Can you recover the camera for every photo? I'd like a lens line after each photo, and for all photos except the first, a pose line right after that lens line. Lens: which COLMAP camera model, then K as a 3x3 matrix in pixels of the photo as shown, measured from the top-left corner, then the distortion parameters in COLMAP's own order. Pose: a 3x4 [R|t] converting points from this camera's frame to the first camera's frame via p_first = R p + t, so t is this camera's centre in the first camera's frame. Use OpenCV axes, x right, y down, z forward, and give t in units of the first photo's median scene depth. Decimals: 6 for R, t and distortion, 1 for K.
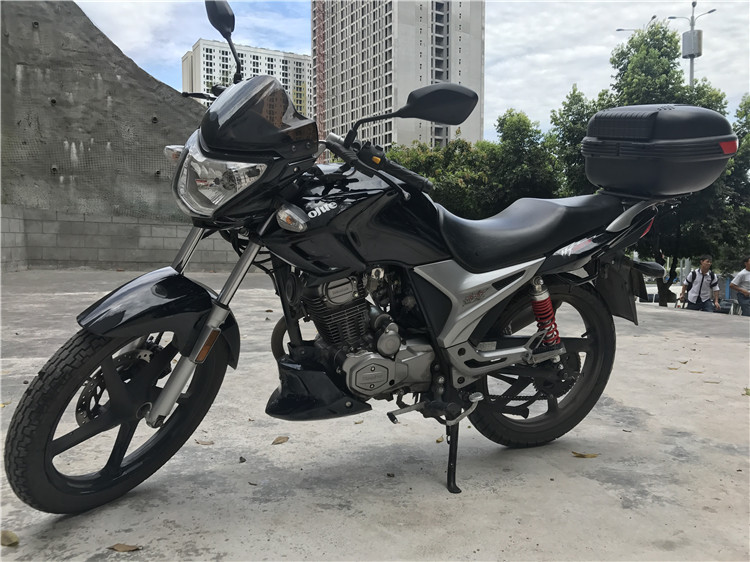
lens RADIAL K [[615.6, 0, 372.6], [0, 615.6, 282.0], [0, 0, 1]] dist [0.020298, 0.004715]
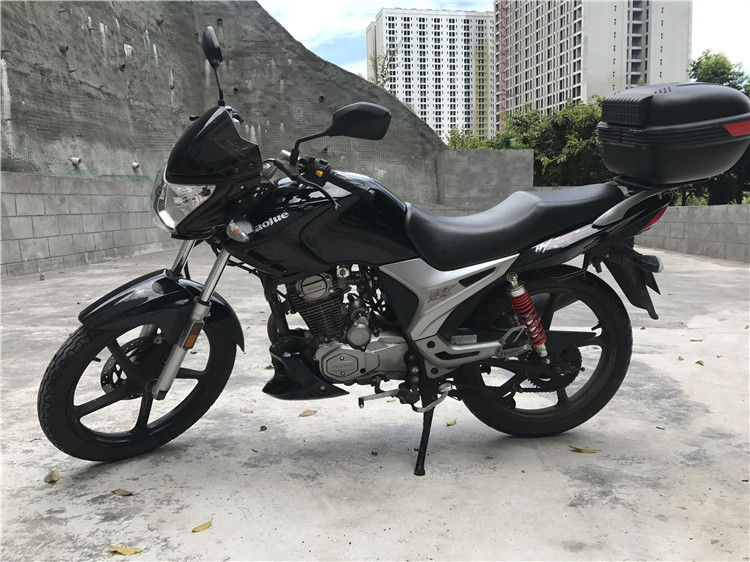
lens RADIAL K [[615.6, 0, 372.6], [0, 615.6, 282.0], [0, 0, 1]] dist [0.020298, 0.004715]
pose [[0.957326, 0.006940, -0.288926, 0.346986], [0.009459, 0.998424, 0.055326, -0.052852], [0.288854, -0.055698, 0.955751, -0.033628]]
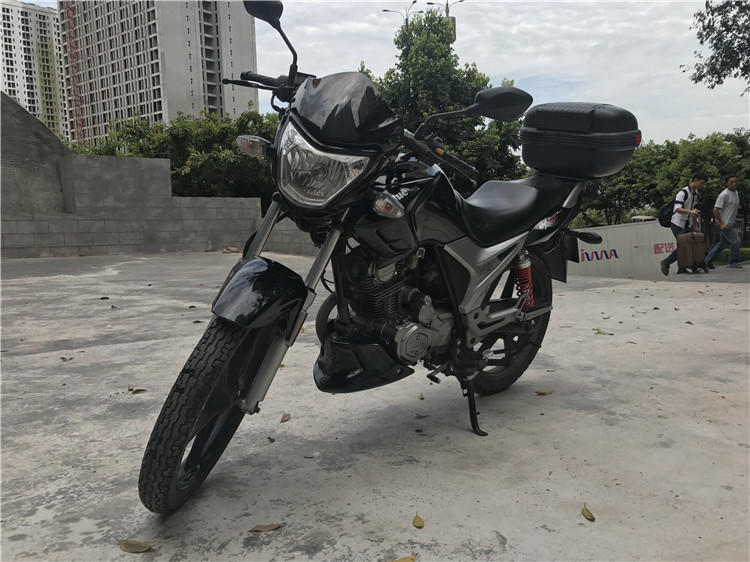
lens RADIAL K [[615.6, 0, 372.6], [0, 615.6, 282.0], [0, 0, 1]] dist [0.020298, 0.004715]
pose [[0.937911, -0.068181, 0.340110, -0.420788], [0.052970, 0.997145, 0.053823, -0.023099], [-0.342808, -0.032465, 0.938844, -0.018941]]
